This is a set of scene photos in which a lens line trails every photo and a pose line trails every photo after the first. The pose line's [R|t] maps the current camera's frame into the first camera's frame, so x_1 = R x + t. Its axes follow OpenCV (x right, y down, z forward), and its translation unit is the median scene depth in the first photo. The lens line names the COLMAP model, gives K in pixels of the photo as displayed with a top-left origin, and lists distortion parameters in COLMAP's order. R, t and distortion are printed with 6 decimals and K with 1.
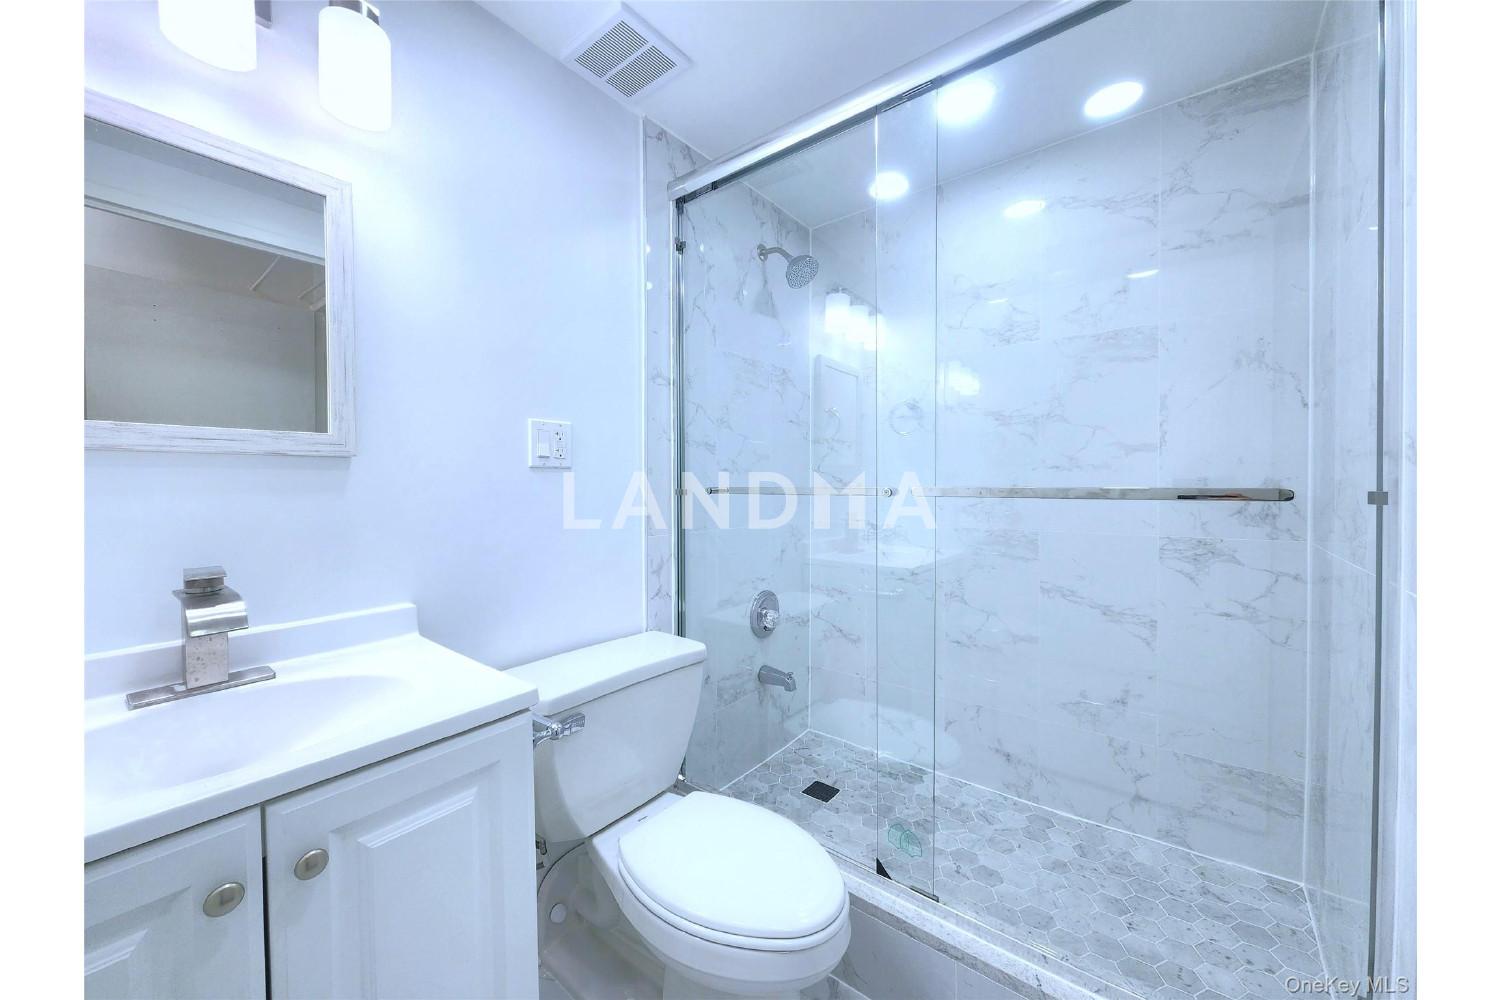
lens RADIAL K [[550.9, 0, 746.8], [0, 550.9, 493.9], [0, 0, 1]] dist [0.002093, 0.000292]
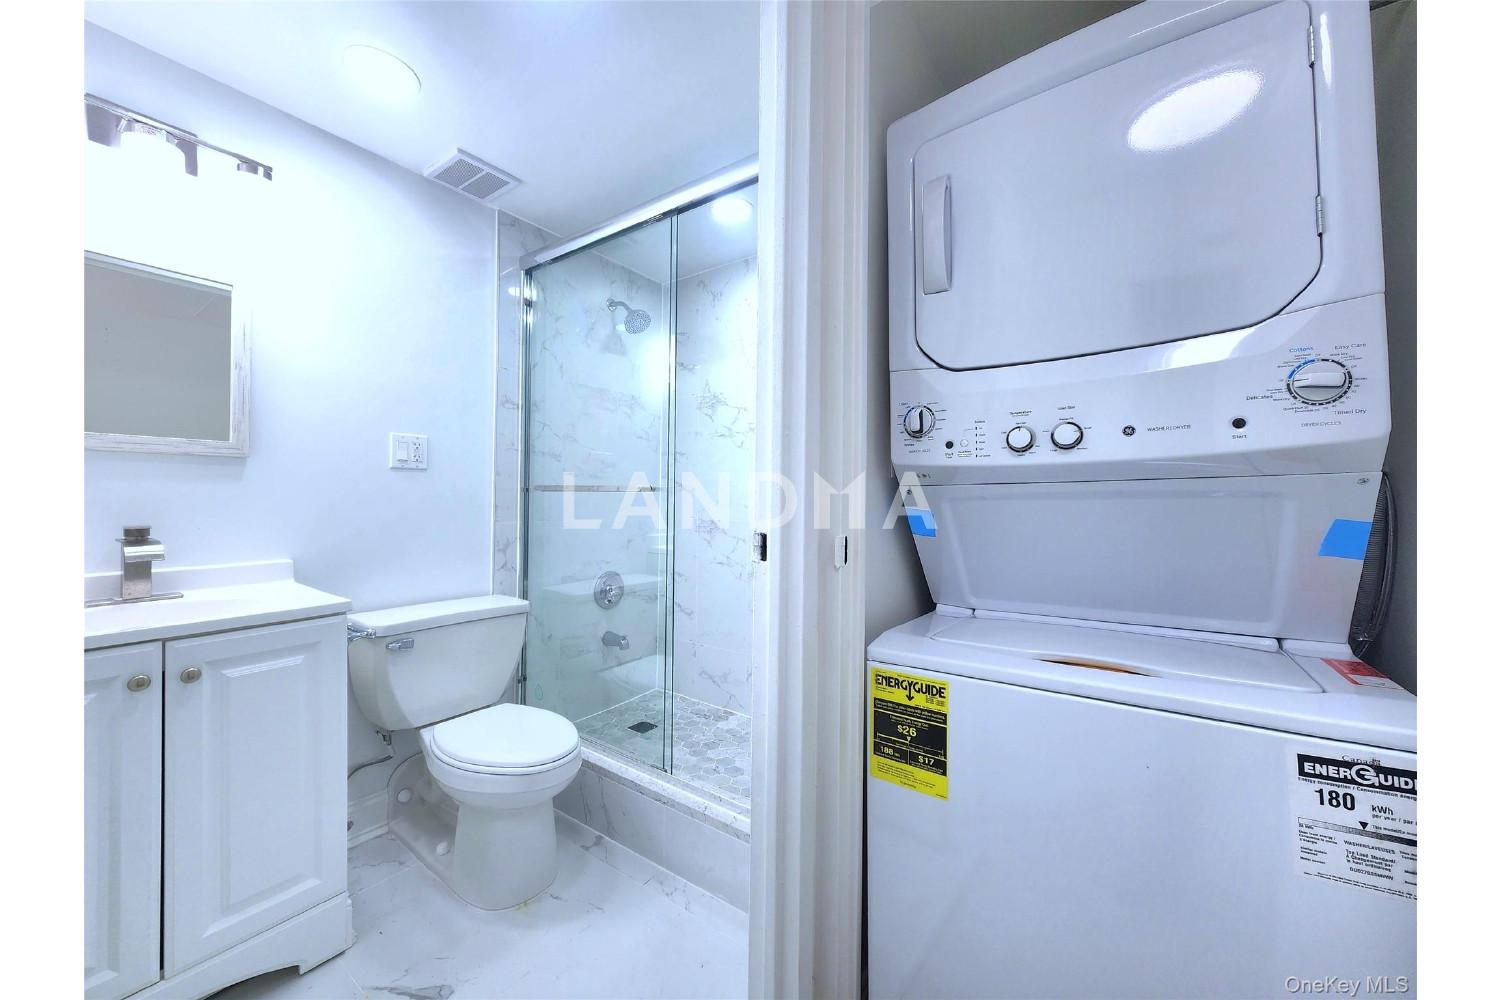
lens RADIAL K [[550.9, 0, 746.8], [0, 550.9, 493.9], [0, 0, 1]] dist [0.002093, 0.000292]
pose [[0.998793, 0.013470, 0.047237, 0.384666], [-0.012333, 0.999629, -0.024266, 0.034838], [-0.047547, 0.023654, 0.998589, -0.373875]]
